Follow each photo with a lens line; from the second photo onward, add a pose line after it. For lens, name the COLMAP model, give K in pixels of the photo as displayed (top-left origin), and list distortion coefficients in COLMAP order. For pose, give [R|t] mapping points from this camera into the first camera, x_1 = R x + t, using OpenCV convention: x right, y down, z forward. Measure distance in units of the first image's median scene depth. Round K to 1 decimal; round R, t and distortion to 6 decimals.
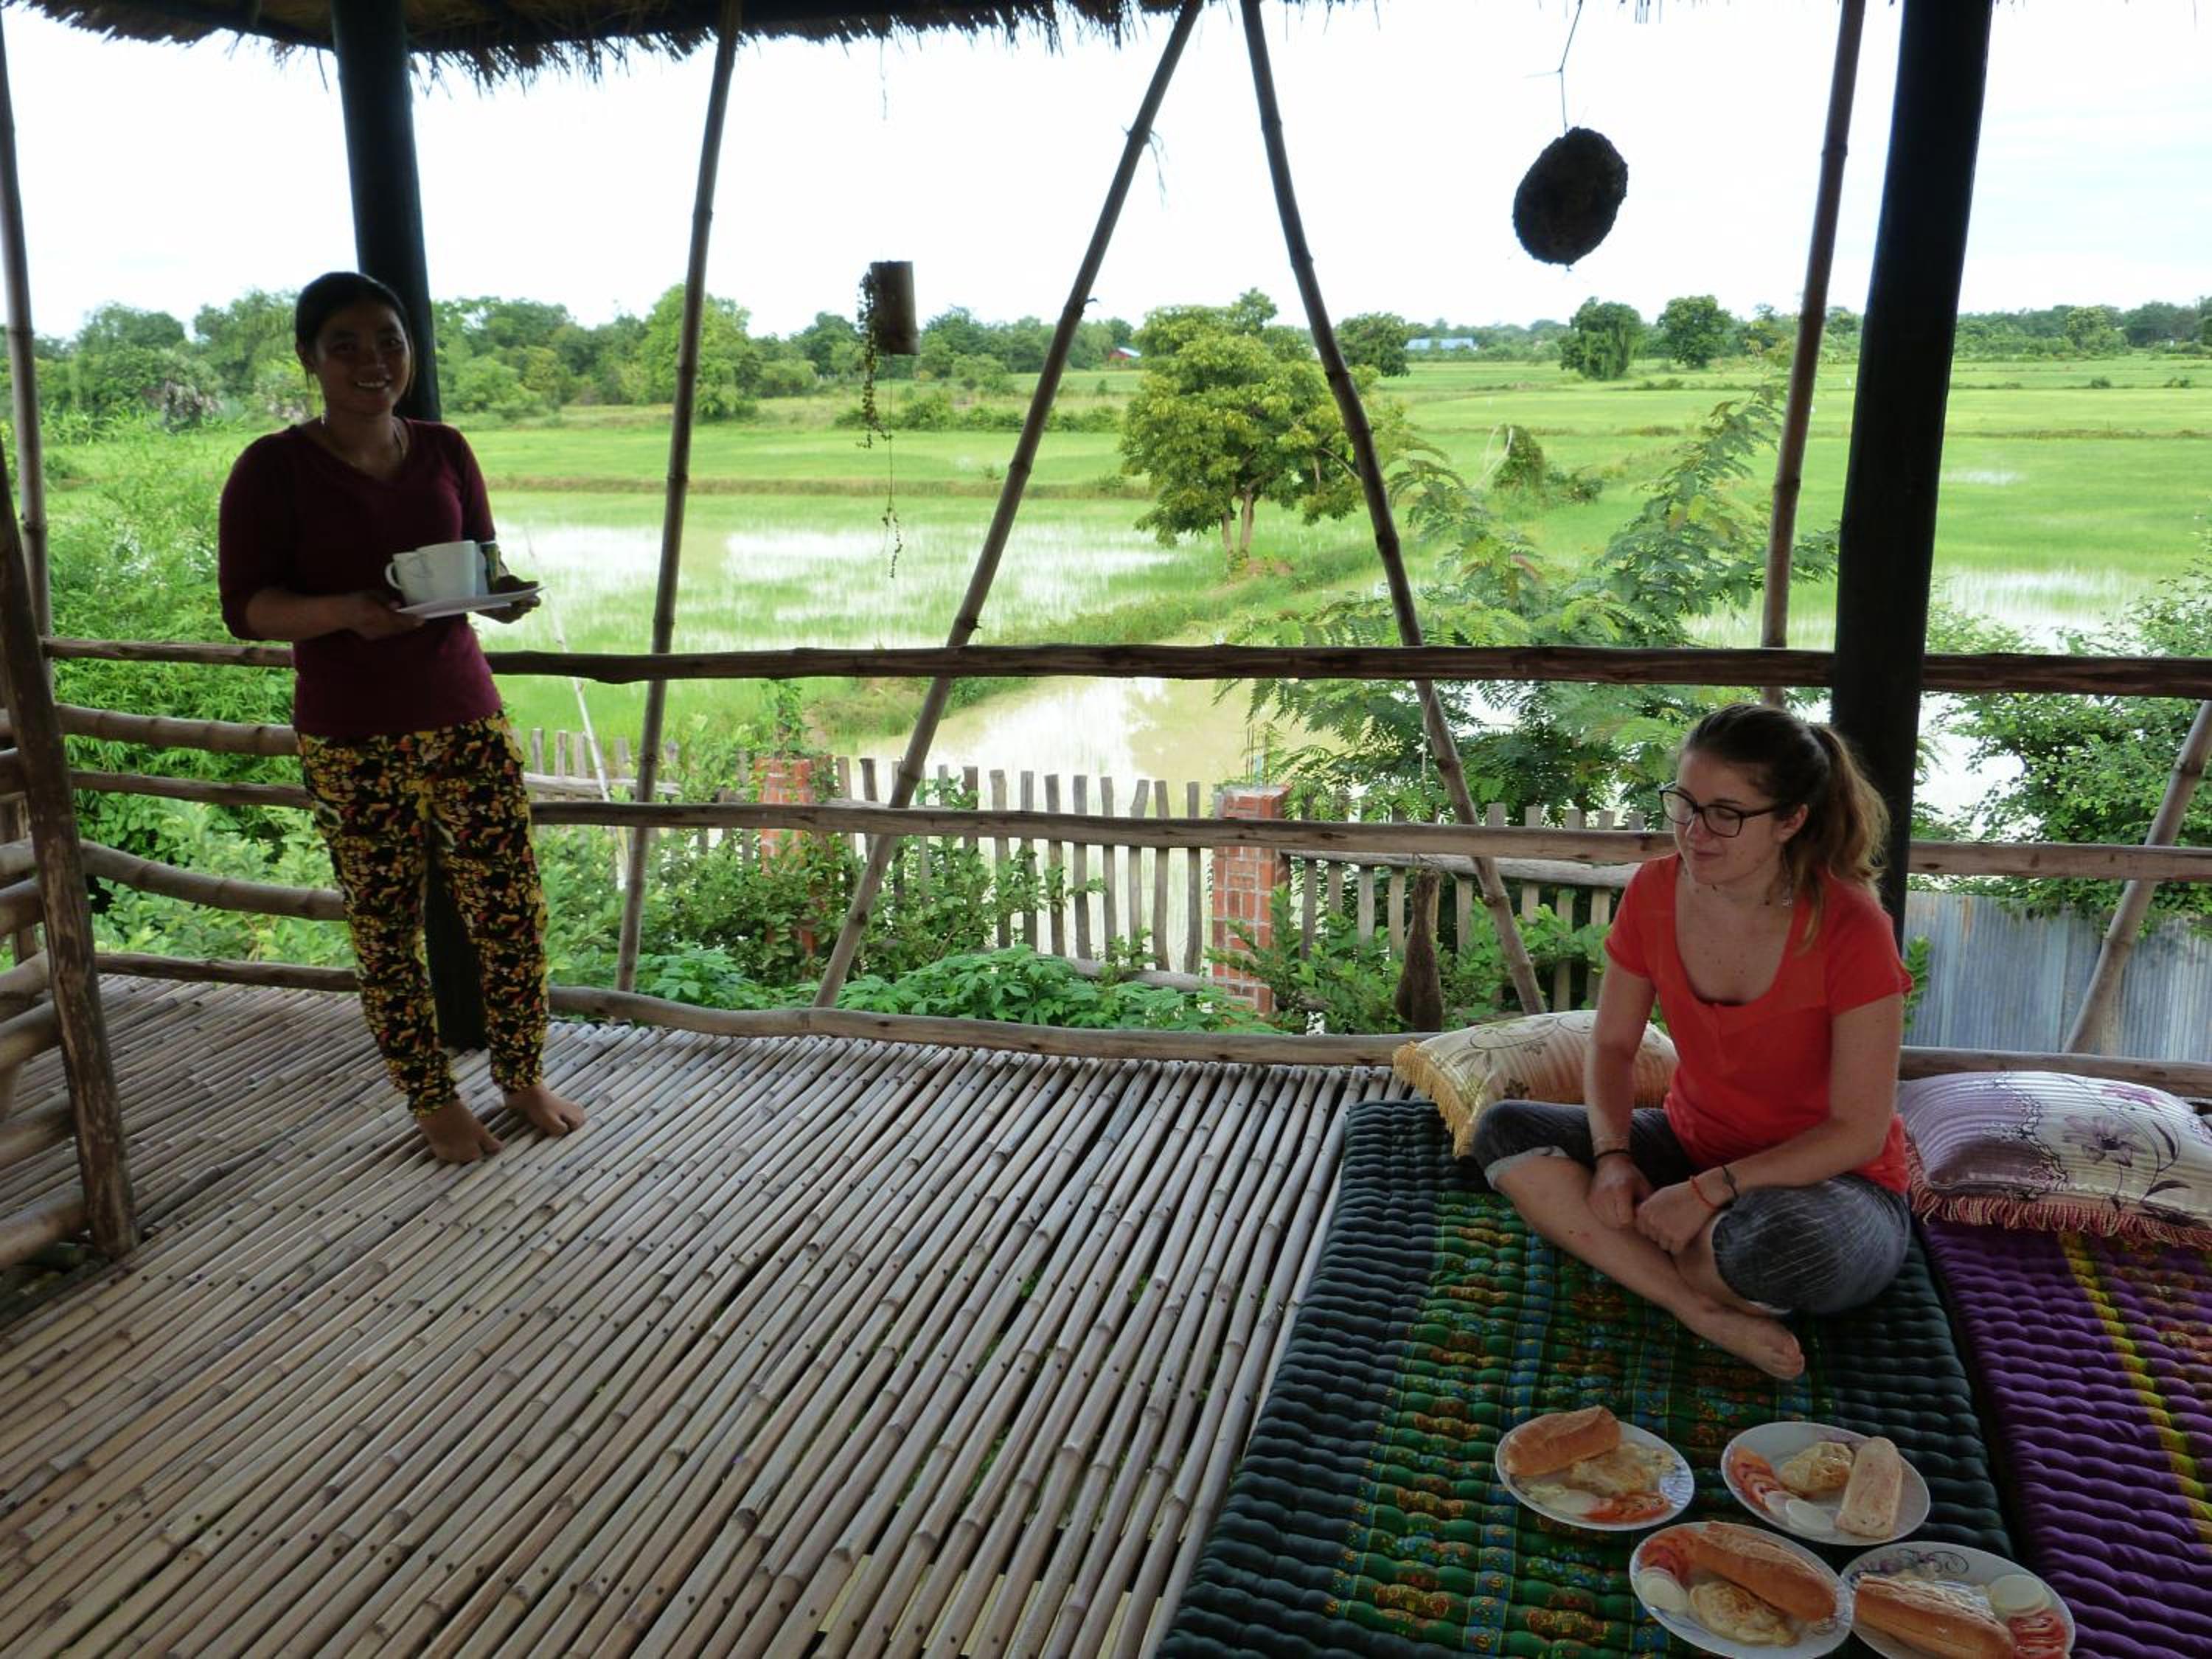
lens RADIAL K [[1788.2, 0, 1105.0], [0, 1788.2, 827.0], [0, 0, 1]] dist [-0.049811, 0.031200]
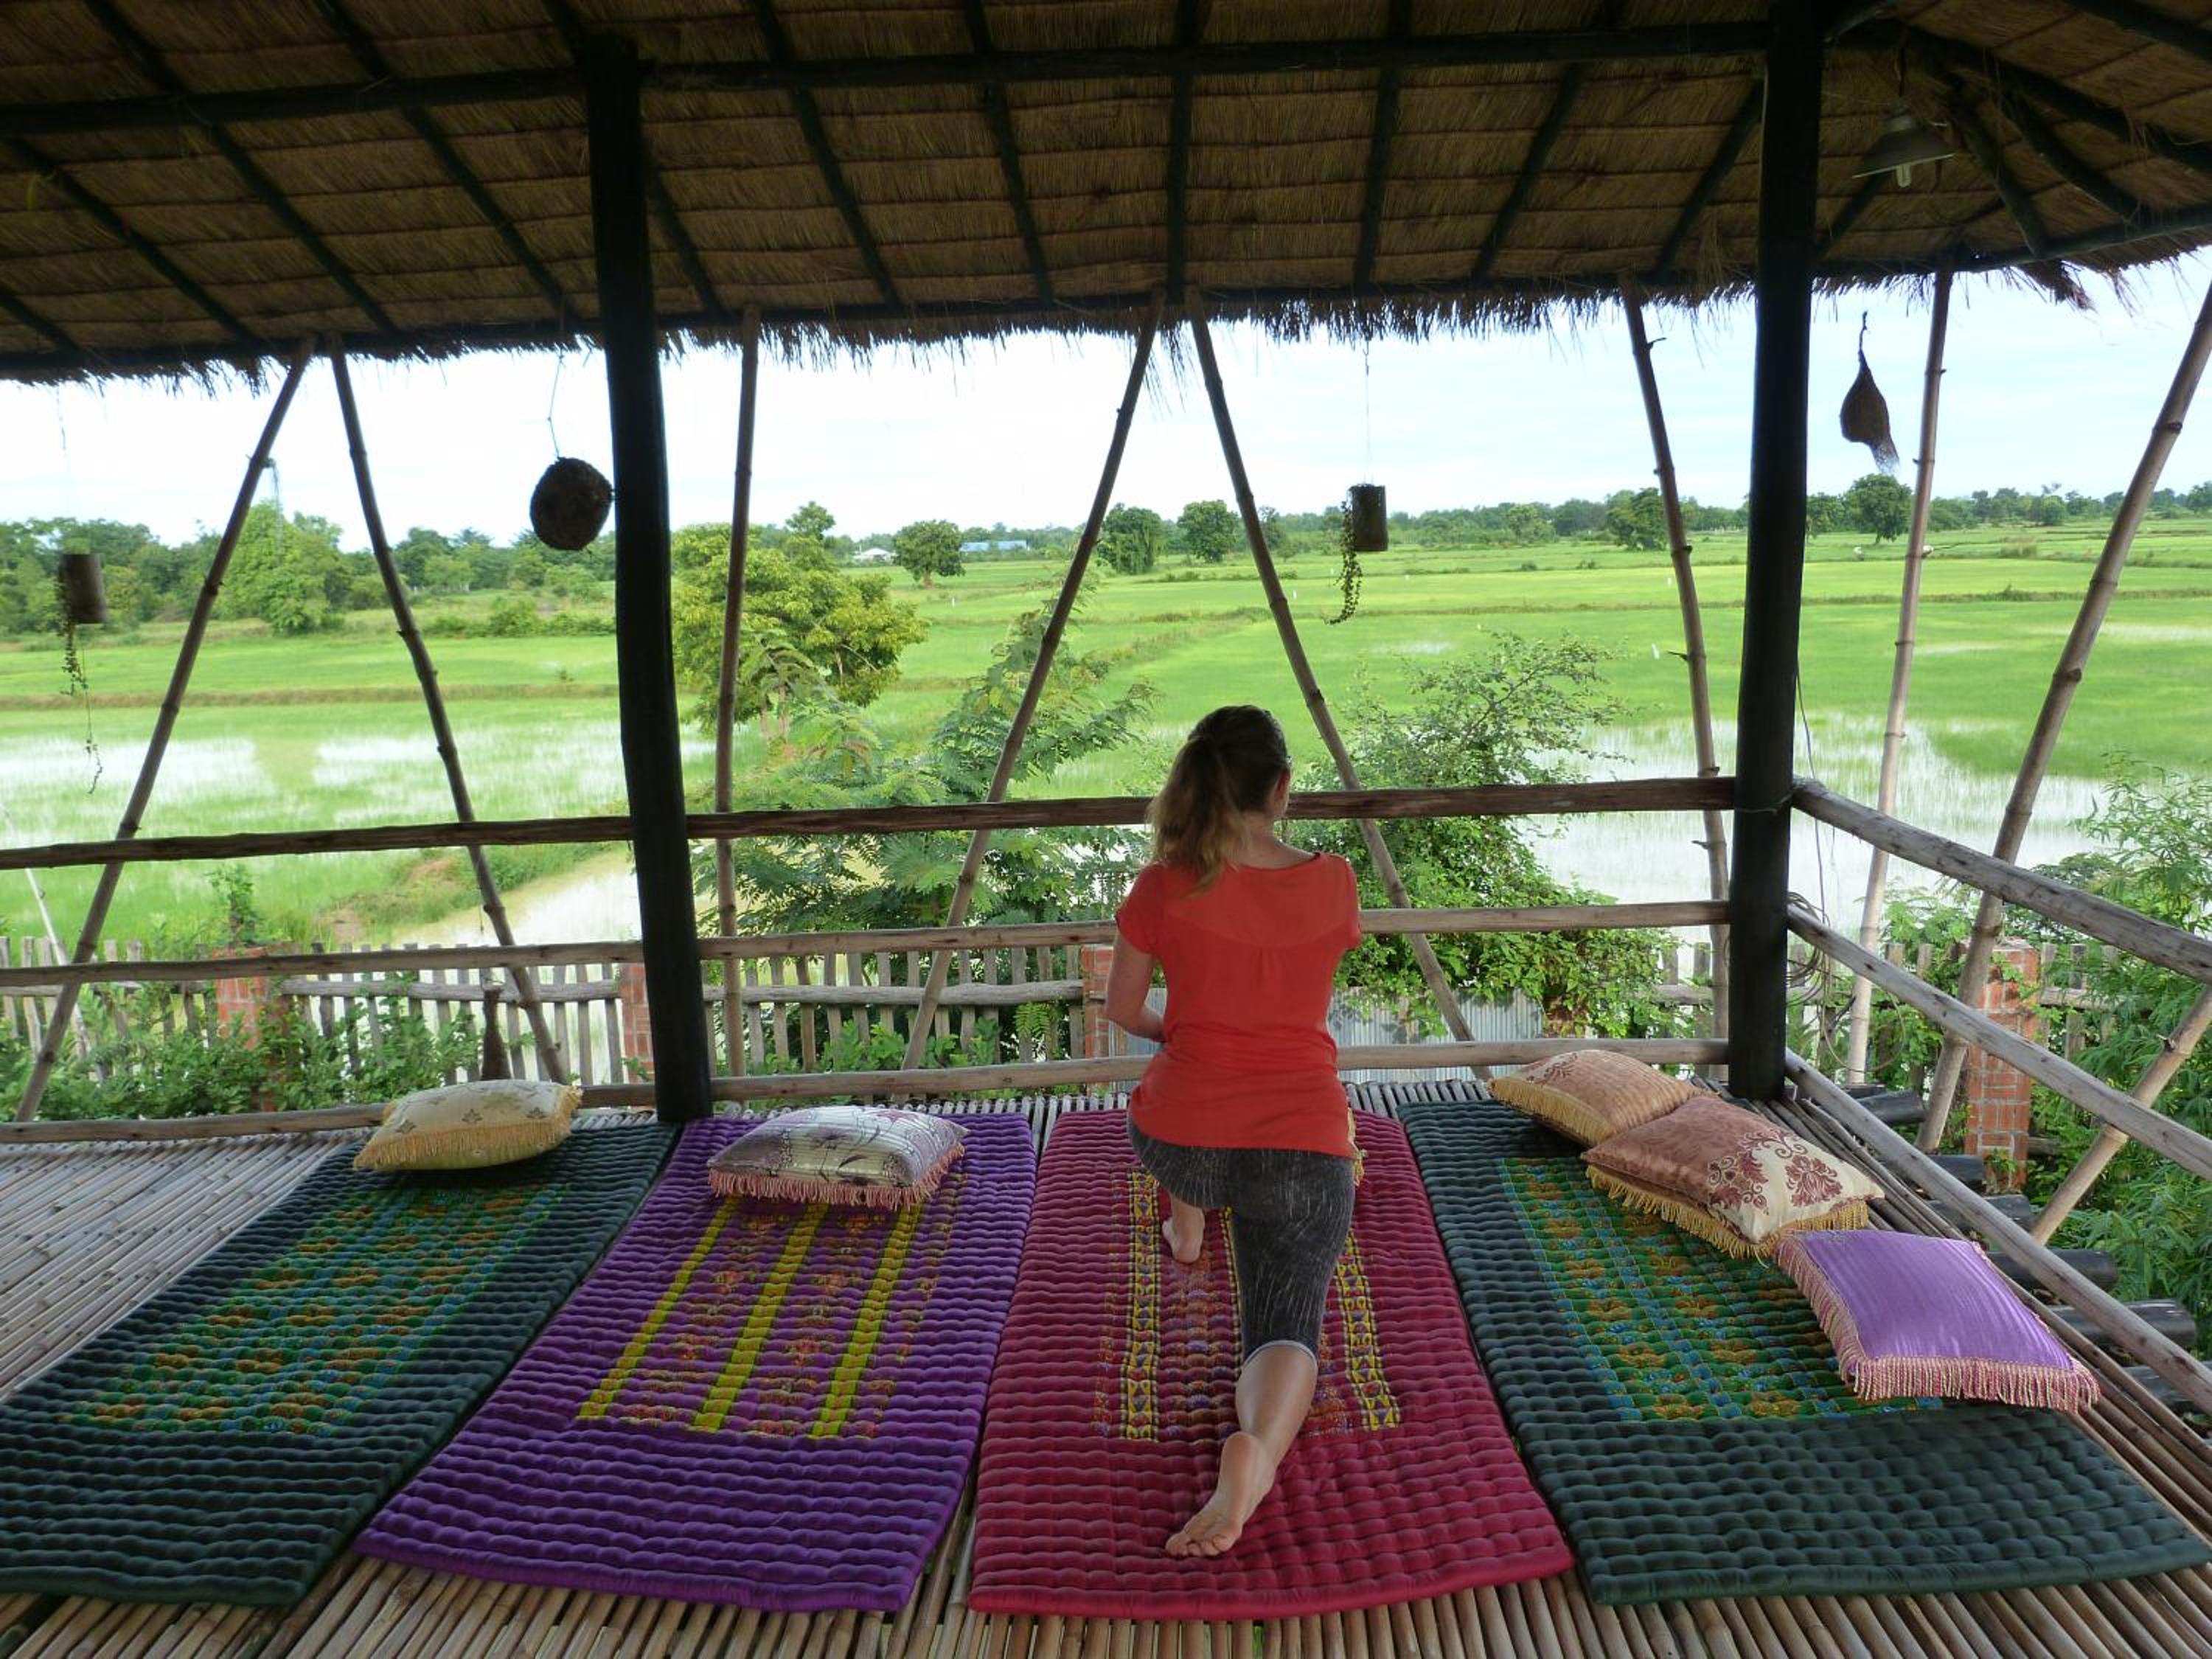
lens RADIAL K [[1636.5, 0, 1090.4], [0, 1636.5, 836.9], [0, 0, 1]] dist [-0.043387, 0.028619]
pose [[0.973248, -0.055960, 0.222838, 0.144388], [0.075607, 0.993873, -0.080628, 0.018452], [-0.216961, 0.095319, 0.971515, -0.131107]]
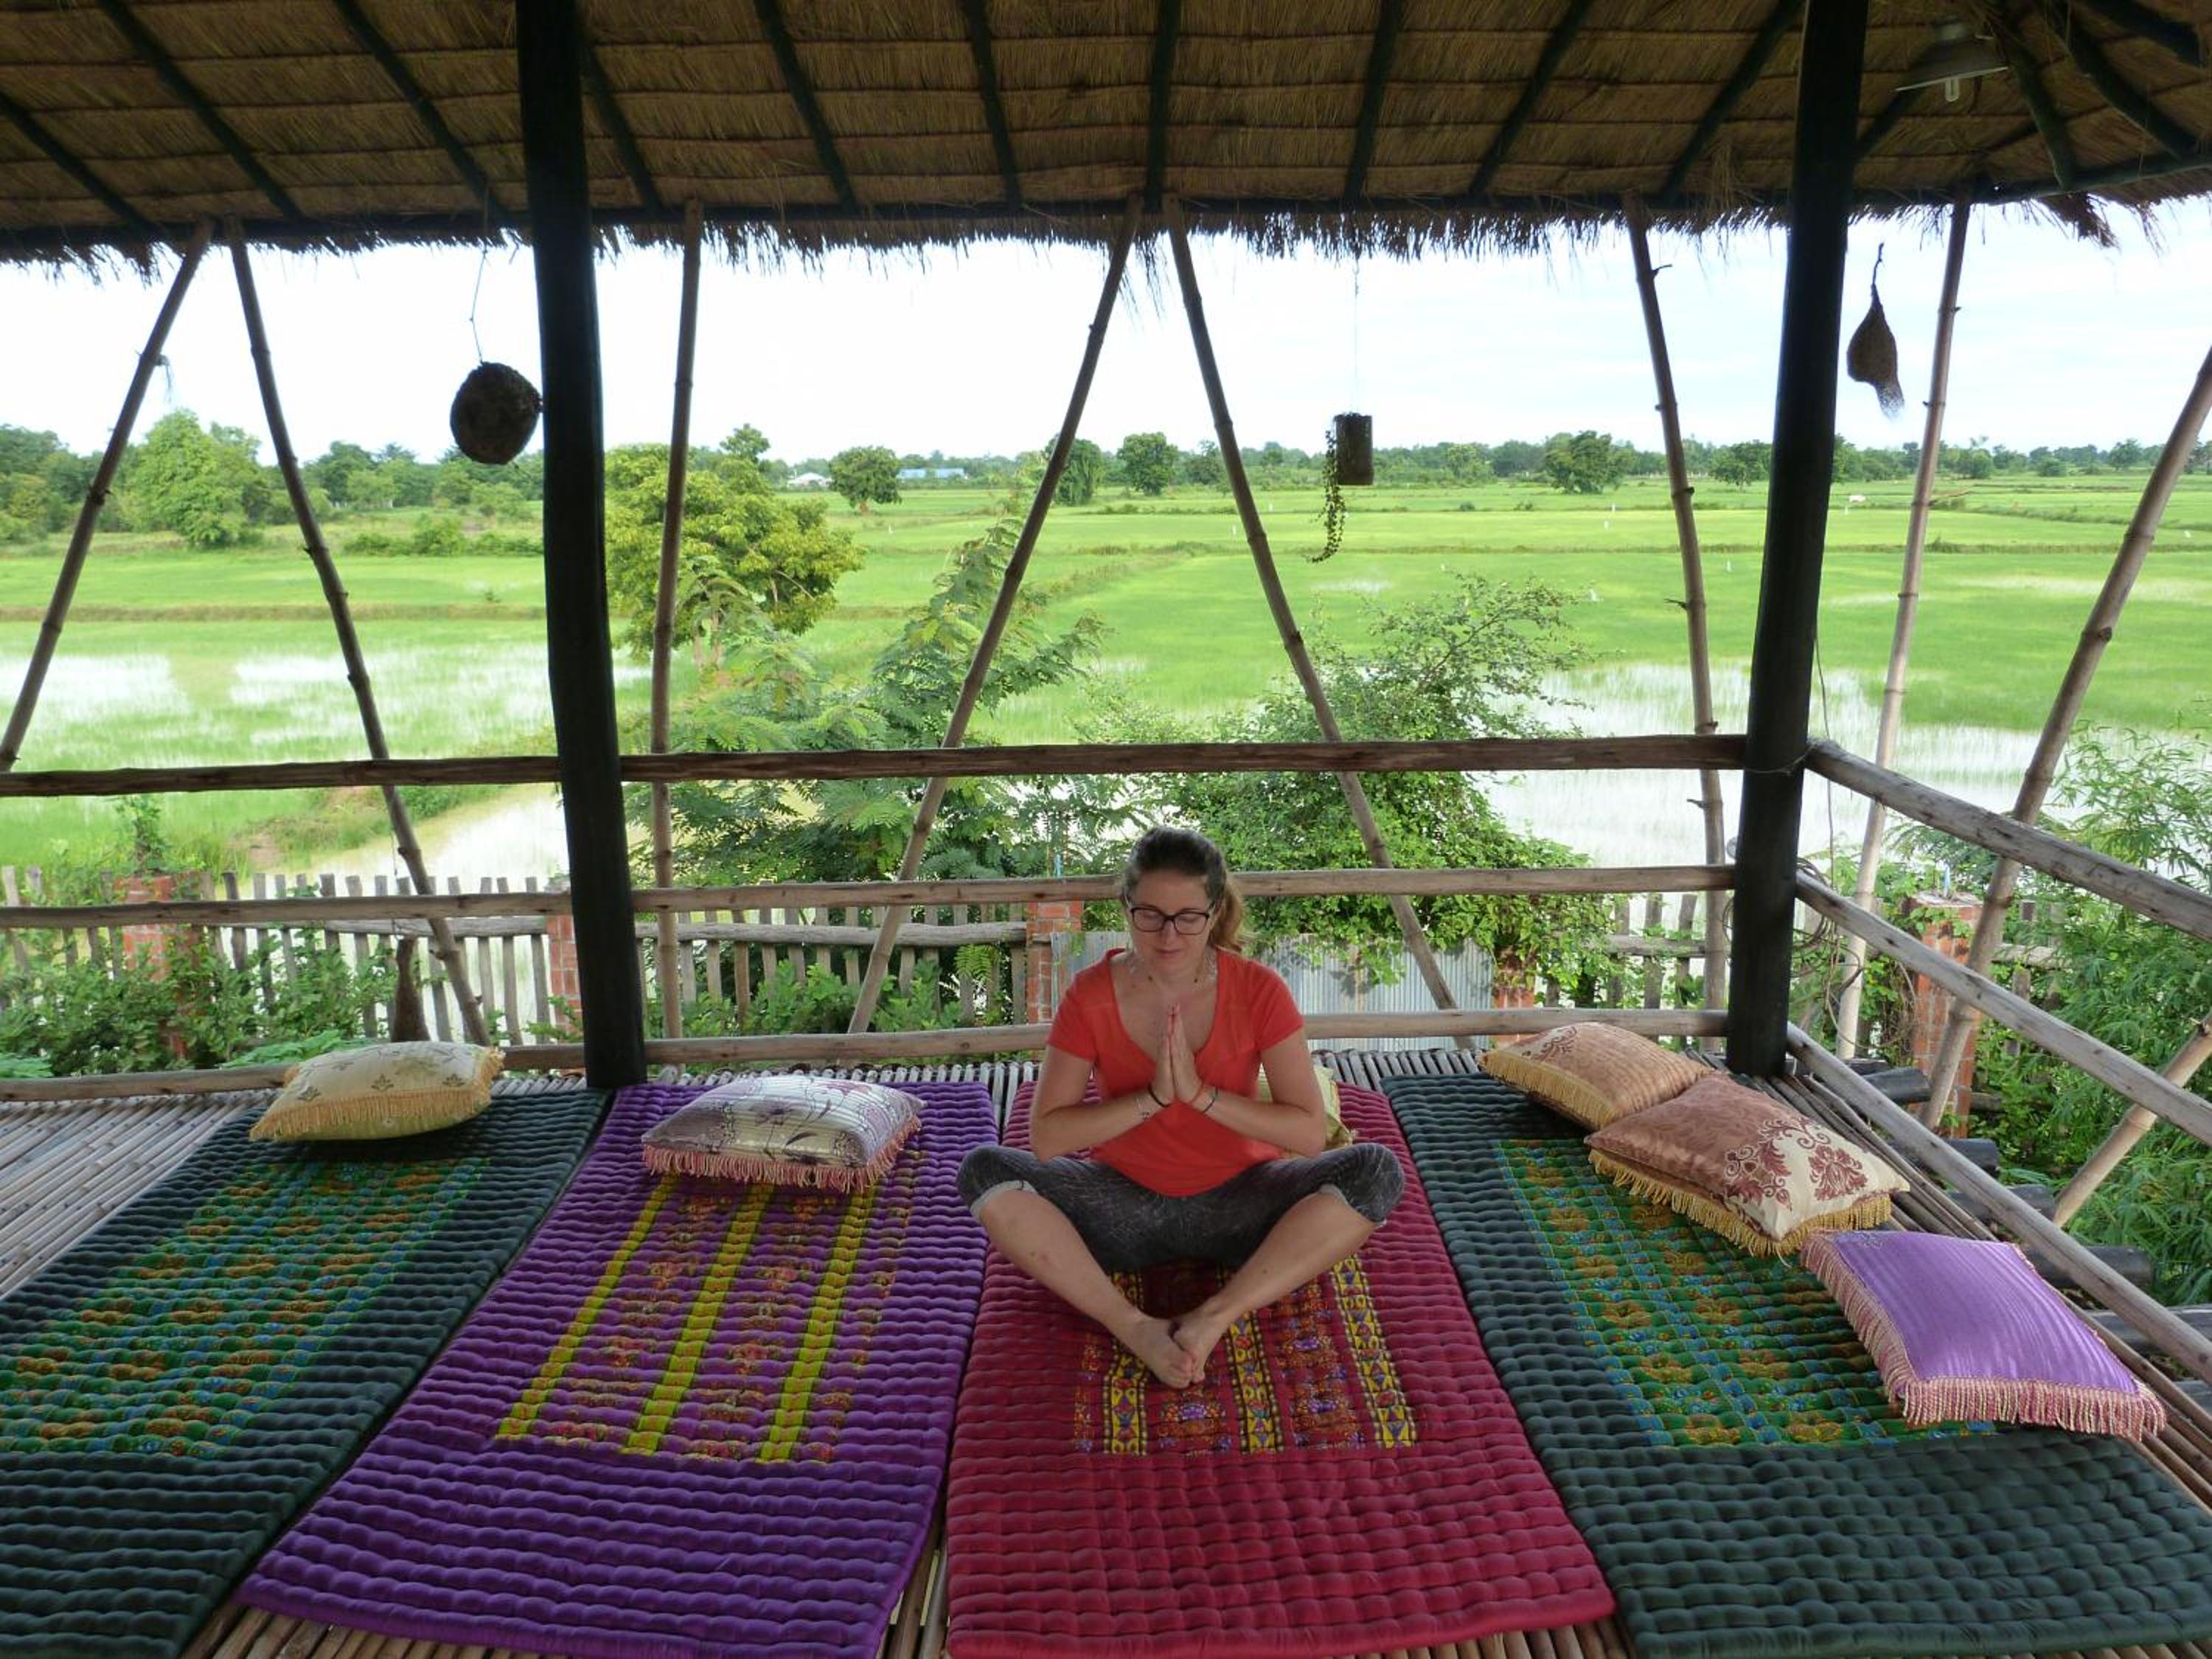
lens RADIAL K [[1636.5, 0, 1086.9], [0, 1636.5, 833.2], [0, 0, 1]] dist [-0.043387, 0.028619]
pose [[0.964710, -0.049892, 0.258545, 0.142962], [0.062113, 0.997295, -0.039311, 0.011291], [-0.255884, 0.053983, 0.965199, -0.100280]]
